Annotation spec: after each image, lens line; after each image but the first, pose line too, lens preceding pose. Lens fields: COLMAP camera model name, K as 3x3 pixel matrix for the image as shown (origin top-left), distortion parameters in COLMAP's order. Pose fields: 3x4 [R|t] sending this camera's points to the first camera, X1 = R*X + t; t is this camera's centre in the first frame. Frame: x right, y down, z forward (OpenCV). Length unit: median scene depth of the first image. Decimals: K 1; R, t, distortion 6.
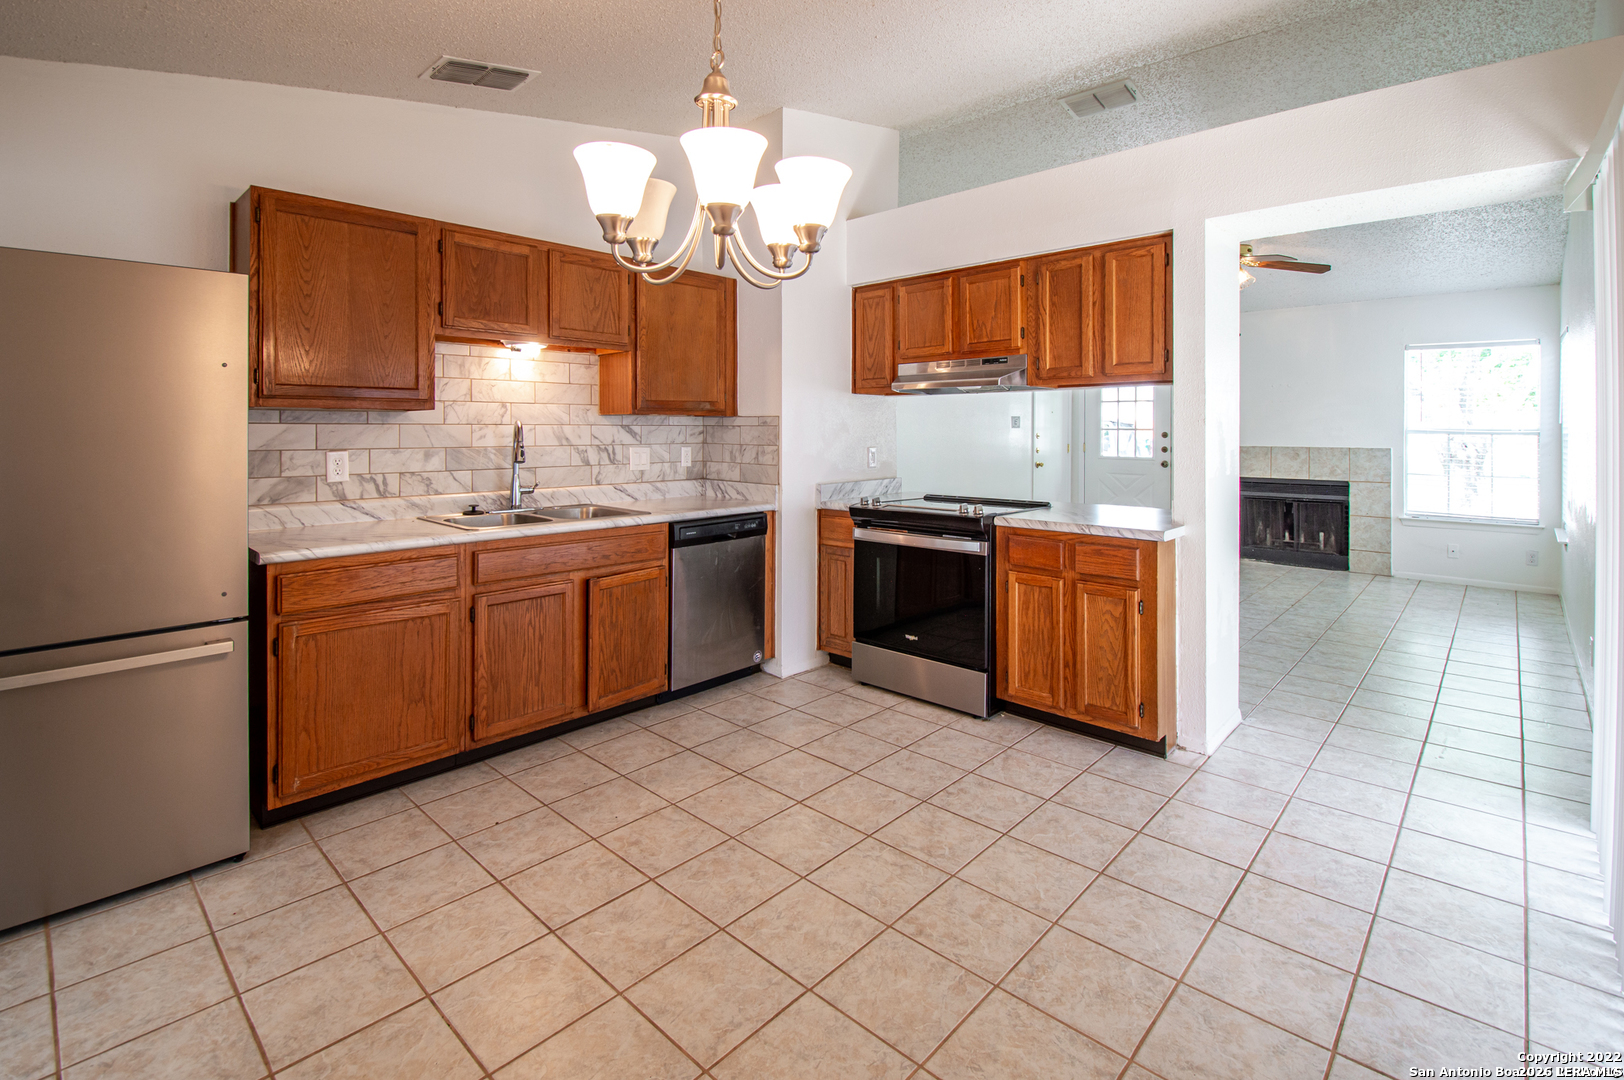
lens RADIAL K [[753.0, 0, 799.3], [0, 753.0, 421.5], [0, 0, 1]] dist [0.014757, -0.014049]
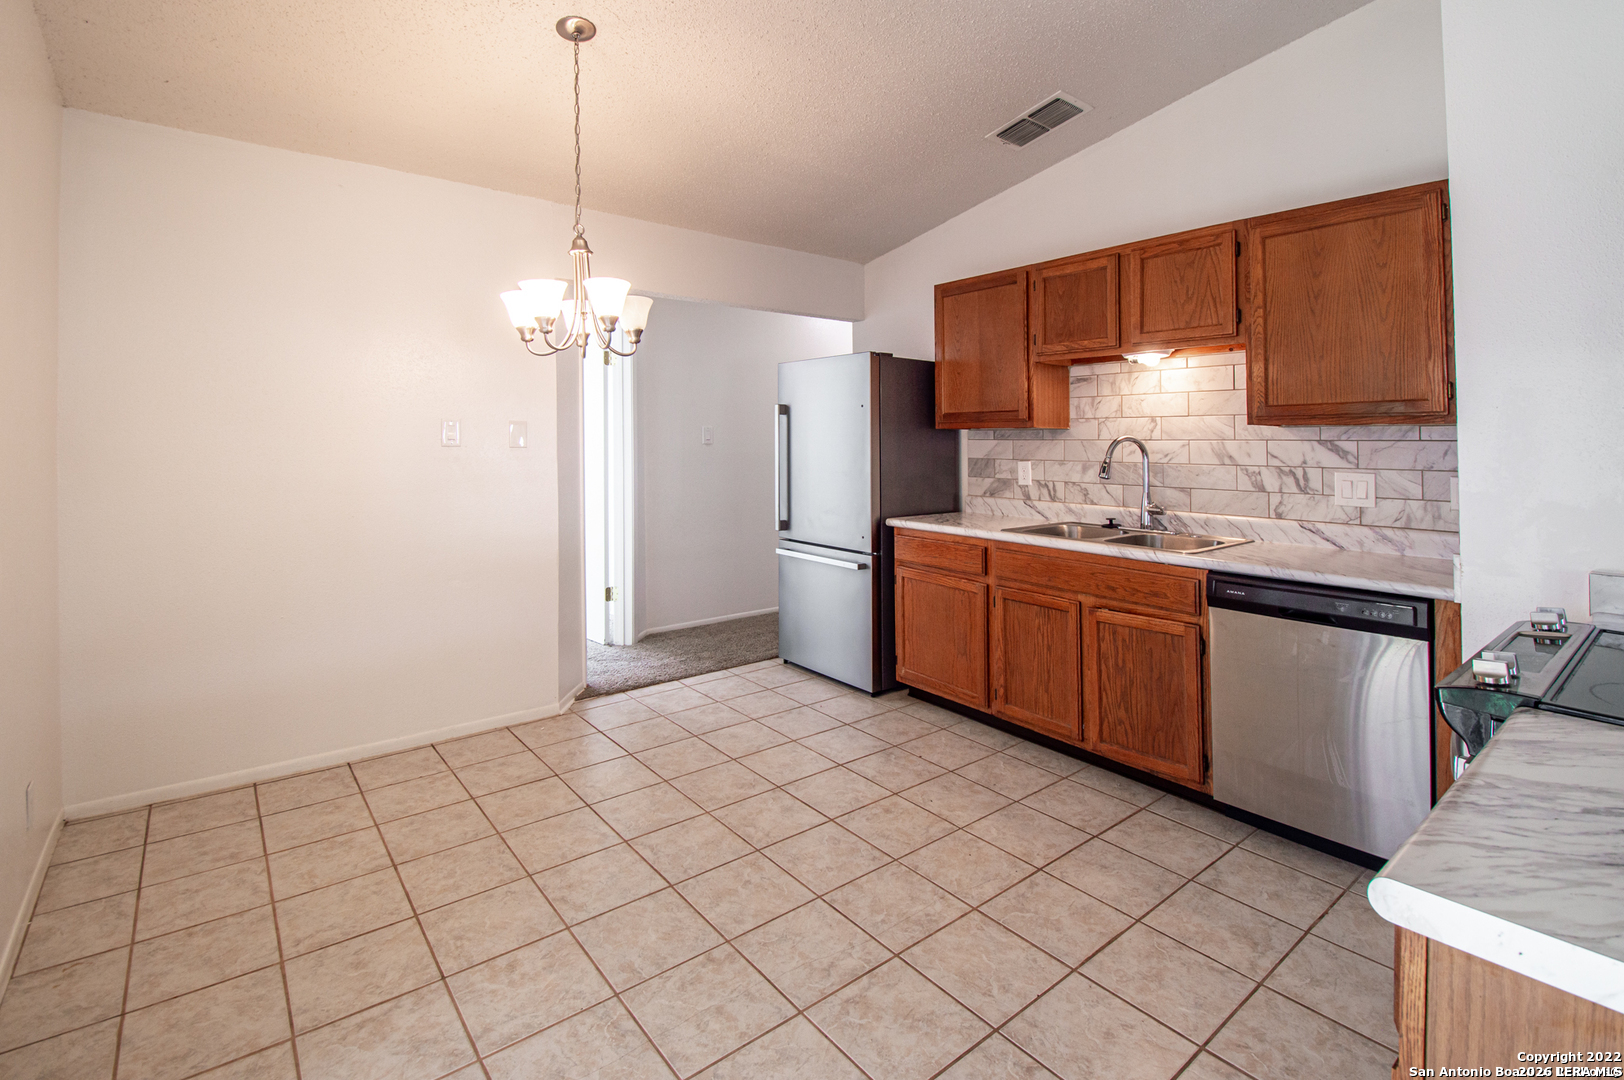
lens RADIAL K [[746.3, 0, 803.8], [0, 746.3, 443.9], [0, 0, 1]] dist [0.015752, -0.016912]
pose [[-0.144341, 0.000637, -0.989528, 0.656081], [0.003145, 0.999995, 0.000185, 0.007955], [0.989523, -0.003085, -0.144342, 0.755064]]
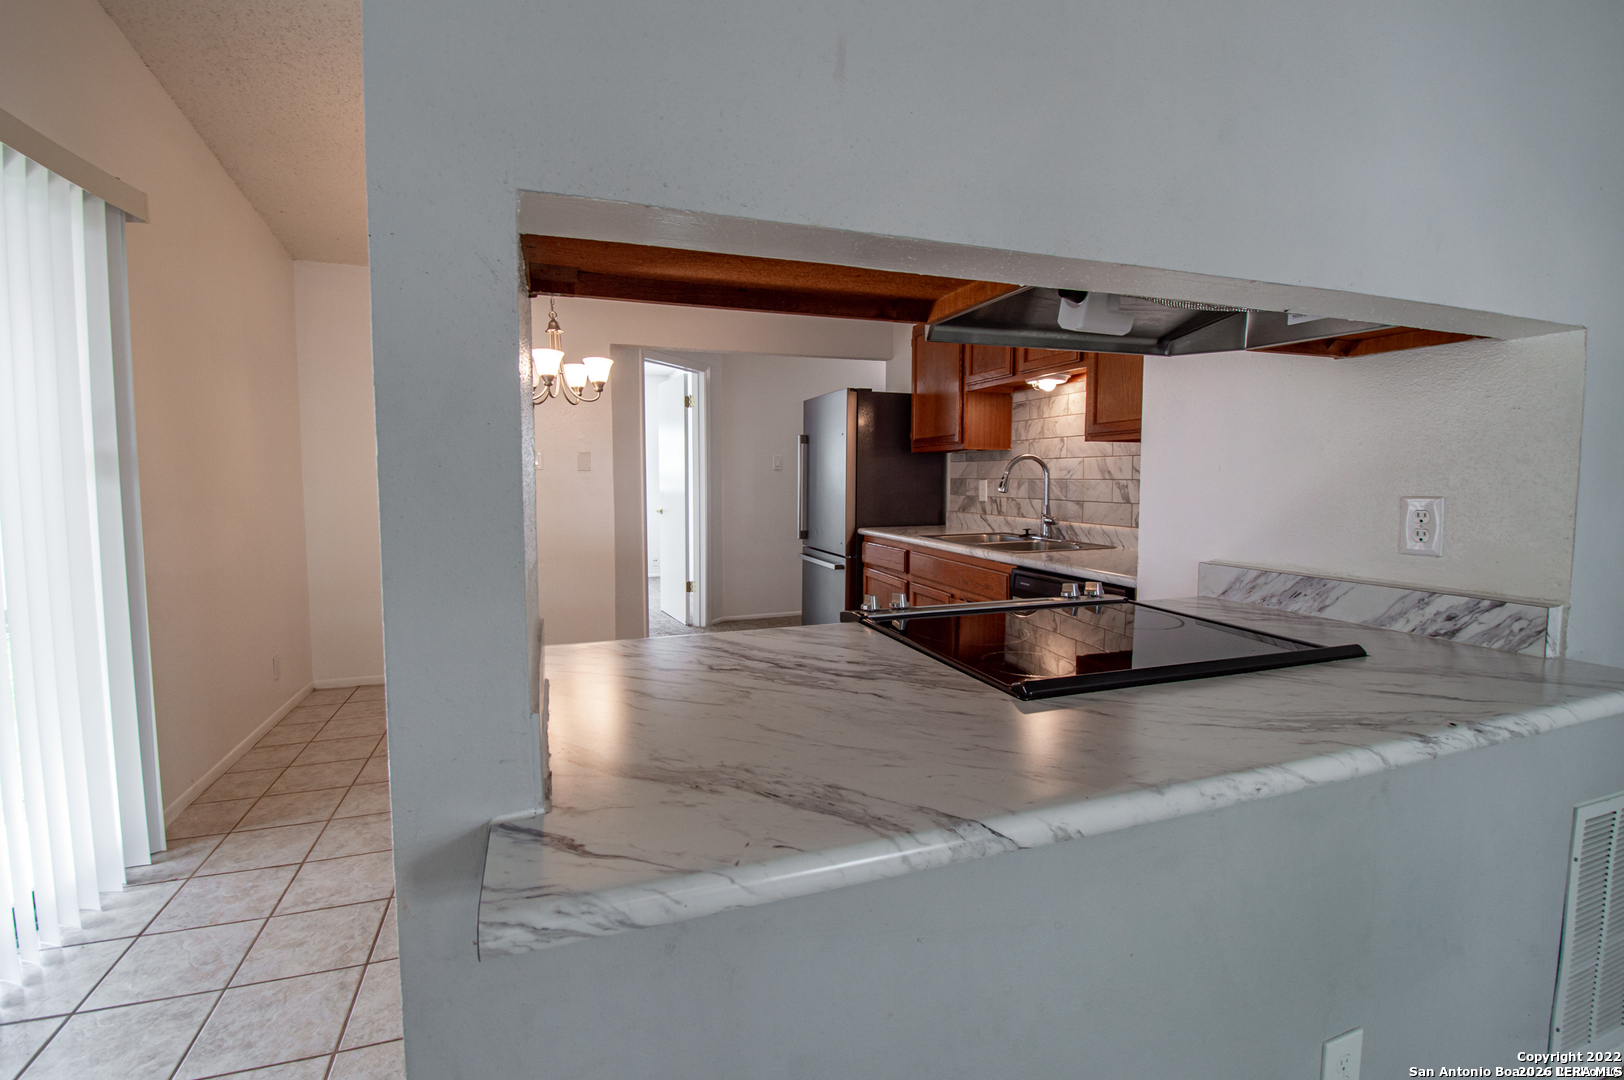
lens RADIAL K [[713.3, 0, 798.3], [0, 713.3, 521.0], [0, 0, 1]] dist [0.020549, -0.025372]
pose [[-0.458804, 0.055465, -0.886804, 0.721175], [0.007393, 0.998254, 0.058610, 0.032741], [0.888507, 0.020334, -0.458413, 1.224323]]
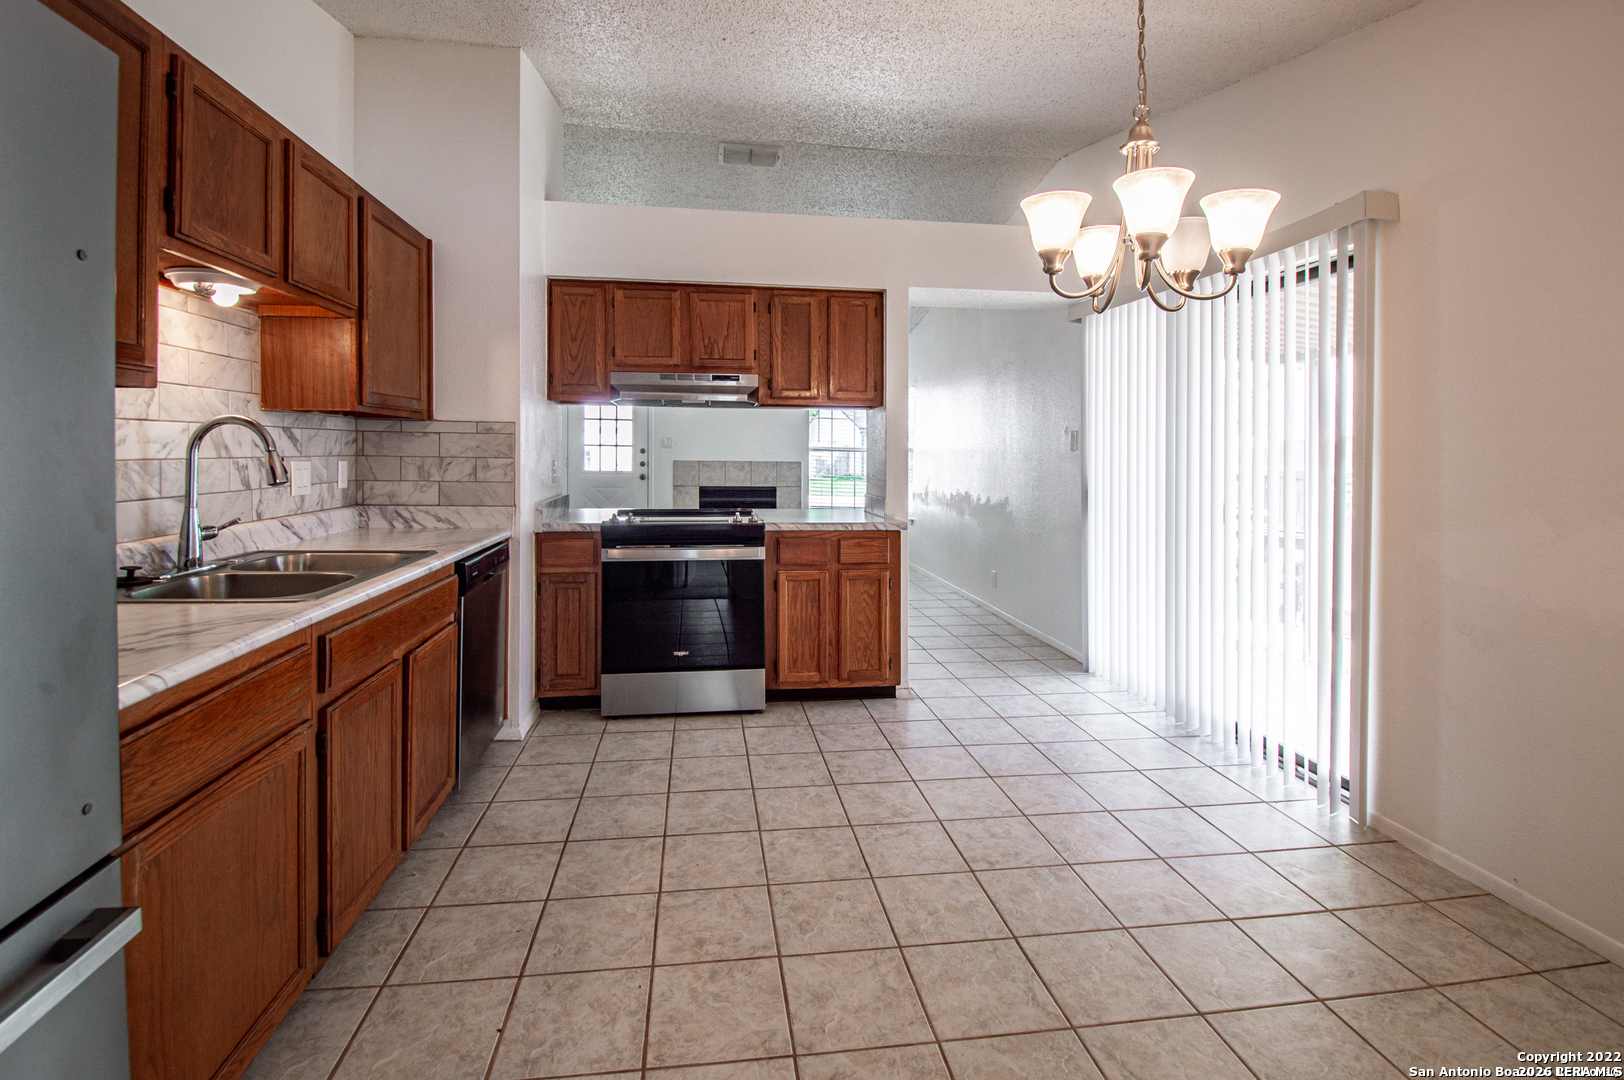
lens RADIAL K [[746.3, 0, 803.8], [0, 746.3, 443.9], [0, 0, 1]] dist [0.015752, -0.016912]
pose [[0.621759, 0.014762, 0.783070, -0.572398], [-0.019644, 0.999802, -0.003250, 0.015646], [-0.782962, -0.013361, 0.621925, 0.303687]]
